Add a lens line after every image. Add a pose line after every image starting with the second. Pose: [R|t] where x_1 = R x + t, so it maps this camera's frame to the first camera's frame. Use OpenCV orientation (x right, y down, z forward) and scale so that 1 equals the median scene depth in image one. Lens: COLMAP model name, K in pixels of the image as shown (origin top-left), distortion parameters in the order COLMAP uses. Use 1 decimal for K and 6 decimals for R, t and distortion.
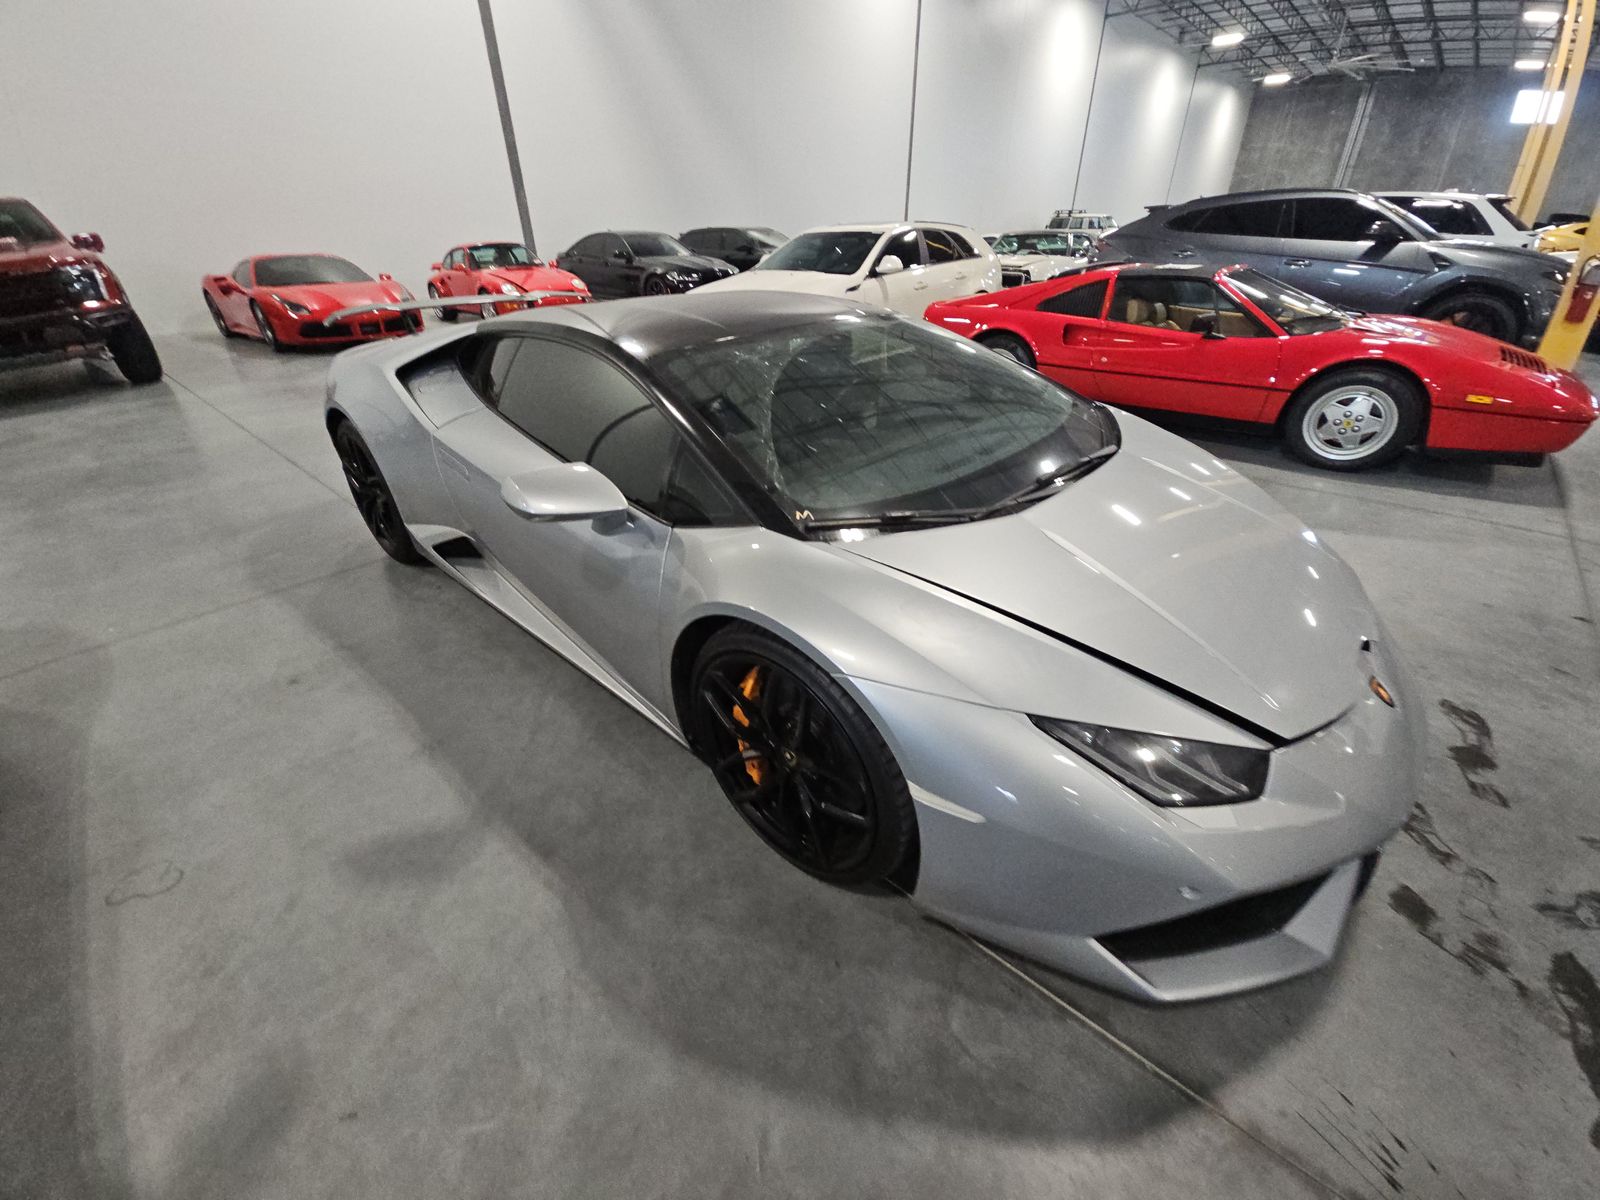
lens RADIAL K [[648.8, 0, 795.8], [0, 648.8, 602.5], [0, 0, 1]] dist [0.021911, -0.014848]
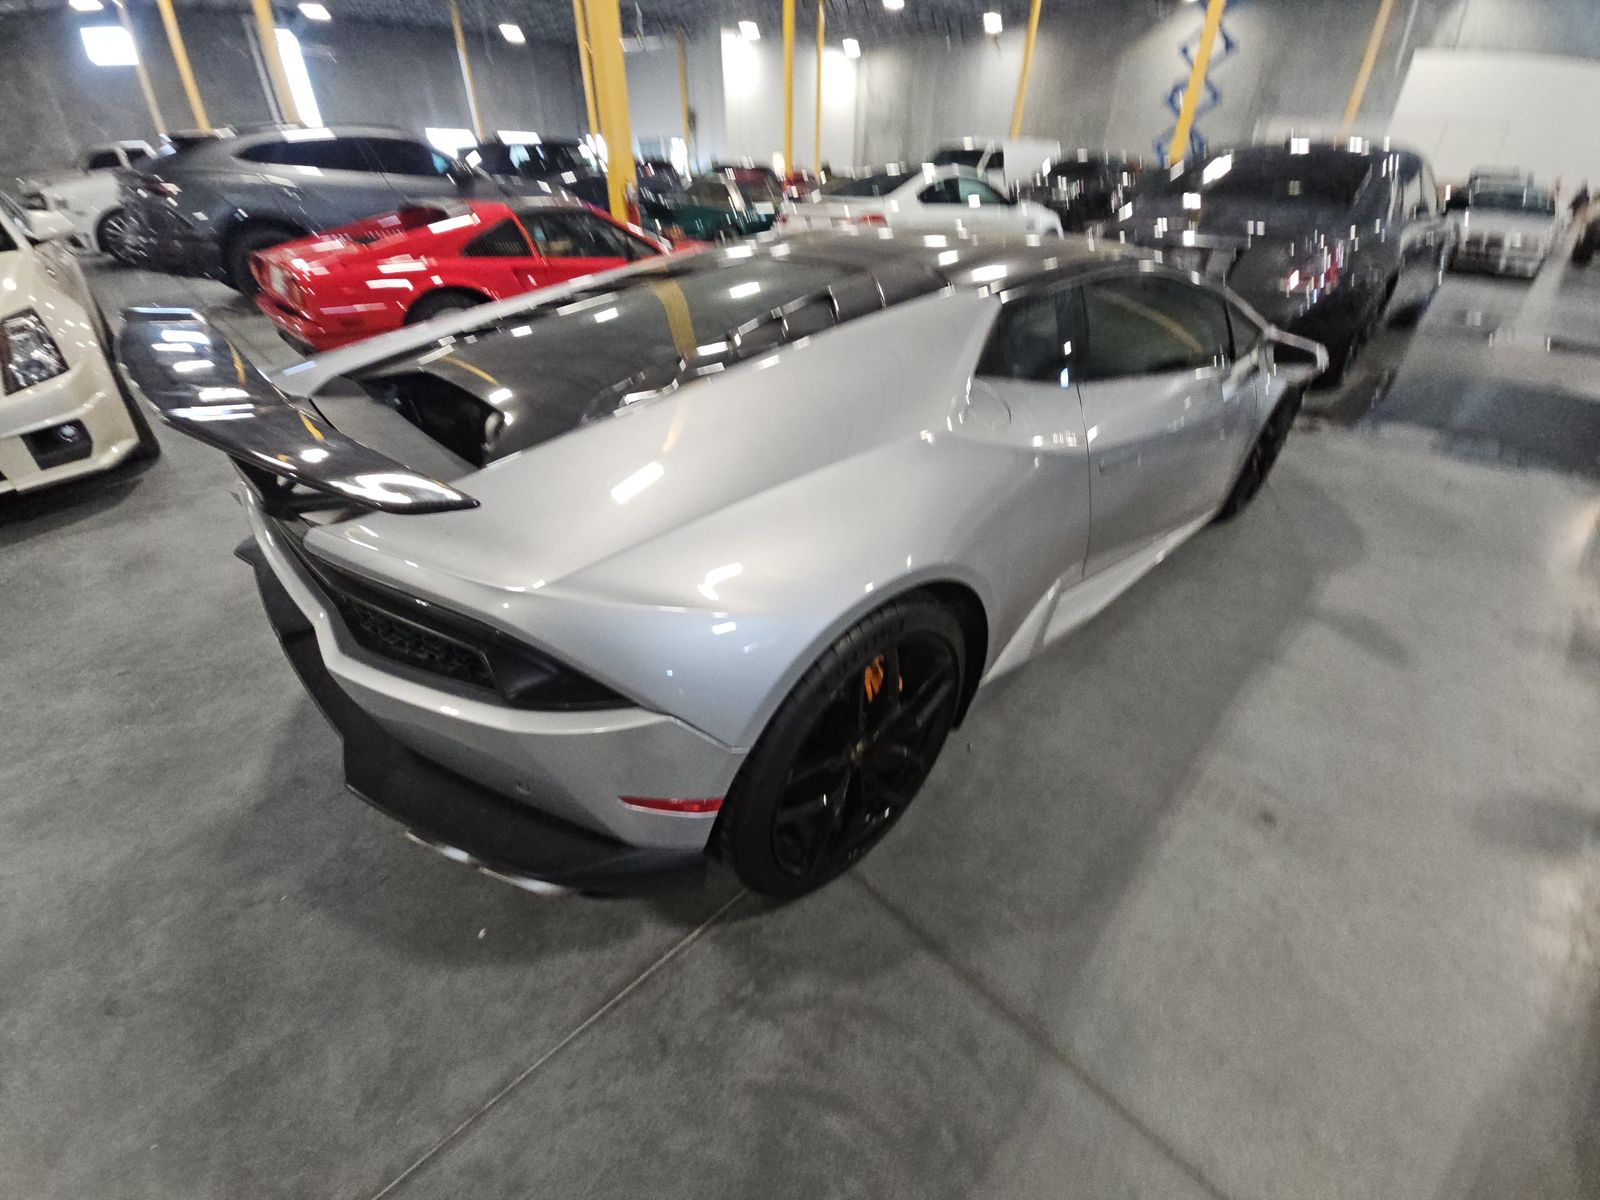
lens RADIAL K [[647.4, 0, 797.9], [0, 647.4, 603.0], [0, 0, 1]] dist [0.028399, -0.019611]
pose [[0.062681, -0.548757, 0.833629, -1.227051], [0.494670, 0.742536, 0.451599, -0.596091], [-0.866818, 0.384065, 0.317996, 1.100793]]
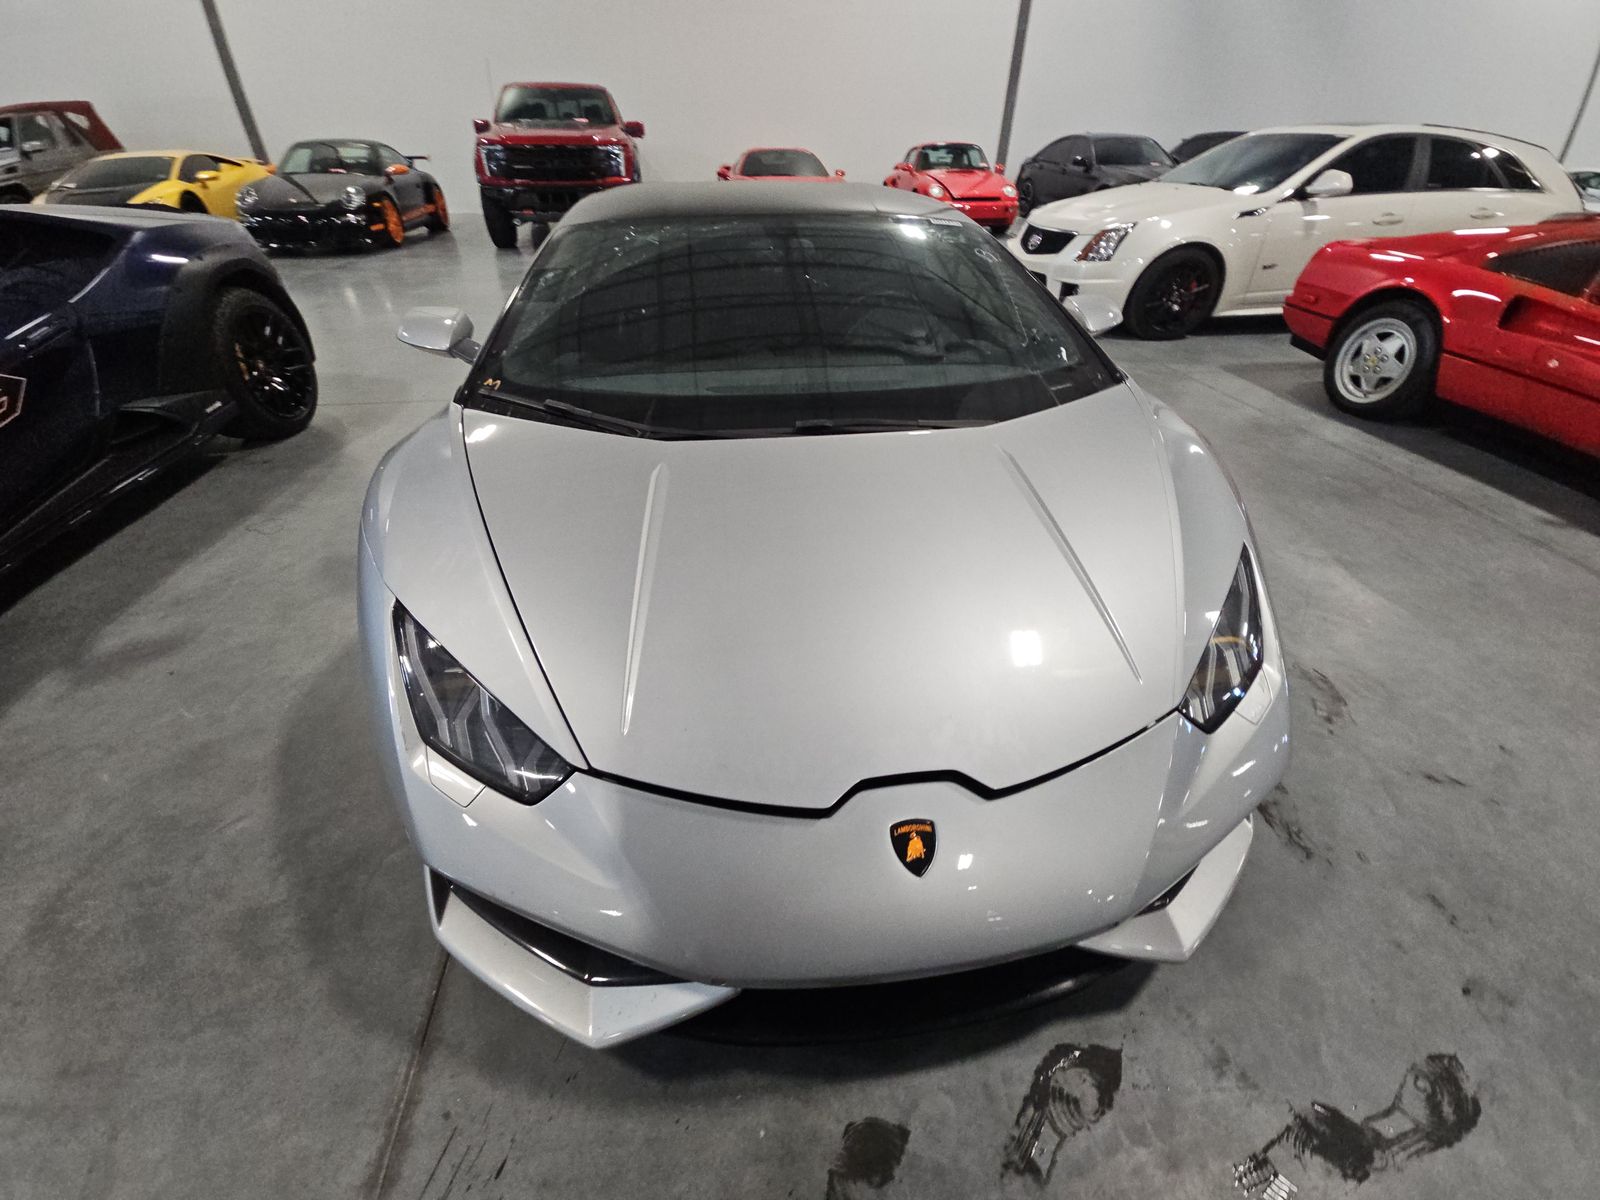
lens RADIAL K [[648.8, 0, 795.8], [0, 648.8, 602.5], [0, 0, 1]] dist [0.021911, -0.014848]
pose [[0.770987, 0.384702, -0.507526, 0.641412], [-0.331842, 0.922870, 0.195428, -0.105407], [0.543562, 0.017746, 0.839181, 0.239499]]
